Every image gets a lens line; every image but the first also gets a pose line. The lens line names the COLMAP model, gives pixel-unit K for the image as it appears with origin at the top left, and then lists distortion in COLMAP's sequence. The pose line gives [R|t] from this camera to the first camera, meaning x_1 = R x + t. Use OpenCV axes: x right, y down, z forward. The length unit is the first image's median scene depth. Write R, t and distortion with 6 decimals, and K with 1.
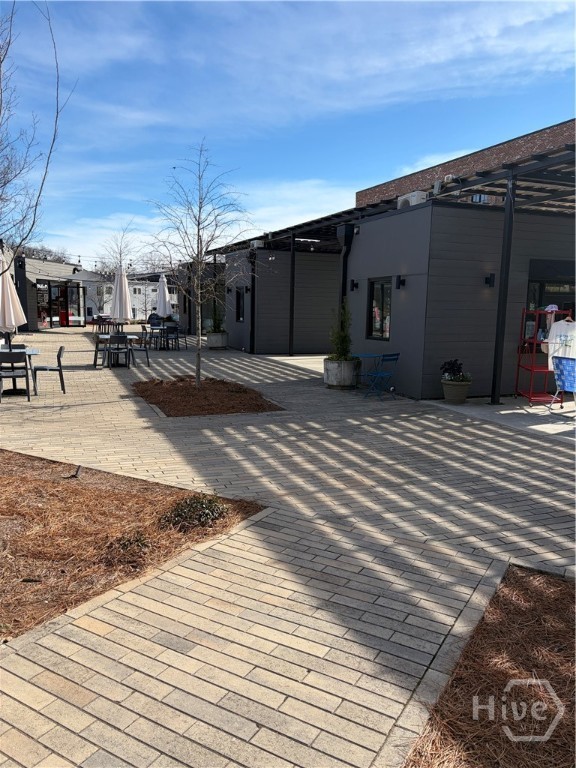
lens RADIAL K [[580.7, 0, 288.0], [0, 580.7, 384.0], [0, 0, 1]] dist [0.053972, -0.051998]
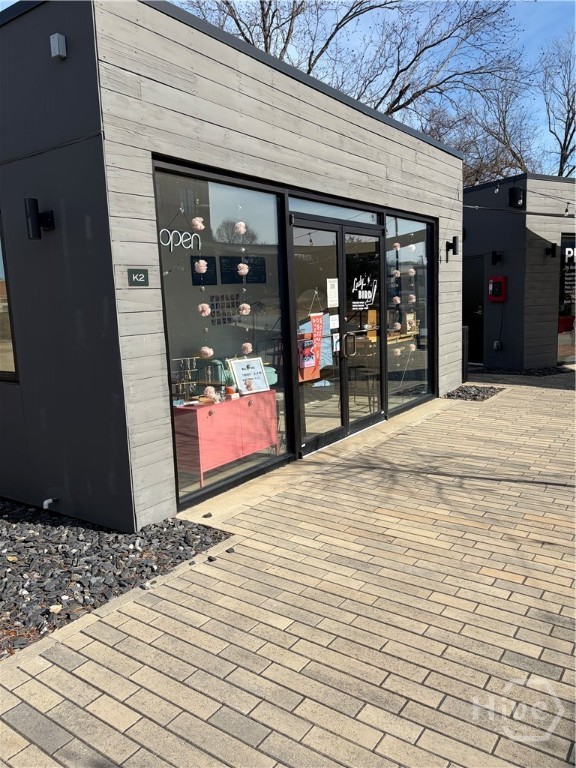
lens RADIAL K [[580.7, 0, 288.0], [0, 580.7, 384.0], [0, 0, 1]] dist [0.053972, -0.051998]
pose [[0.540856, 0.078958, -0.837401, -0.172851], [-0.066656, 0.996477, 0.050906, -0.077753], [0.838470, 0.028286, 0.544213, 0.561656]]
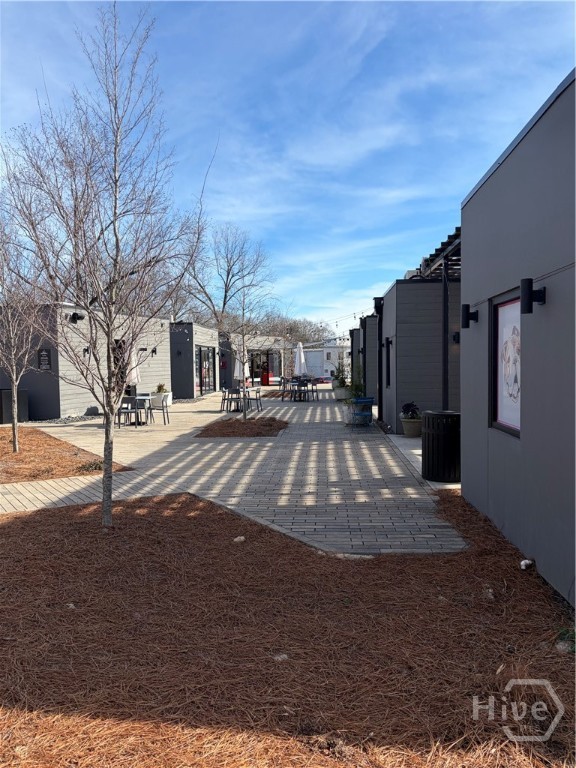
lens RADIAL K [[575.8, 0, 292.2], [0, 575.8, 383.7], [0, 0, 1]] dist [0.050472, -0.069012]
pose [[0.905822, -0.014375, -0.423414, 0.182225], [-0.029976, 0.994745, -0.097901, 0.015137], [0.422596, 0.101373, 0.900631, -0.073877]]
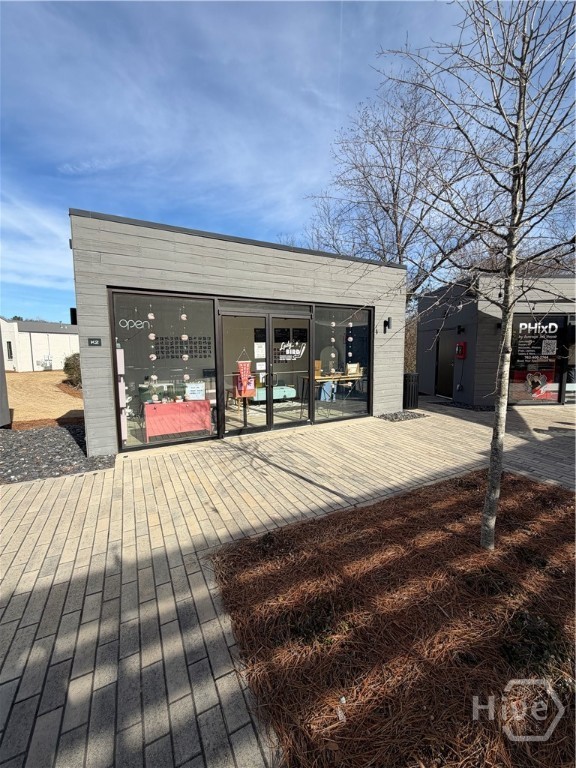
lens RADIAL K [[307.2, 0, 286.0], [0, 307.2, 382.2], [0, 0, 1]] dist [-0.000678, -0.000081]
pose [[0.108870, 0.079718, -0.990854, -0.144679], [-0.130917, 0.989247, 0.065205, -0.093105], [0.985397, 0.122621, 0.118136, 0.666116]]
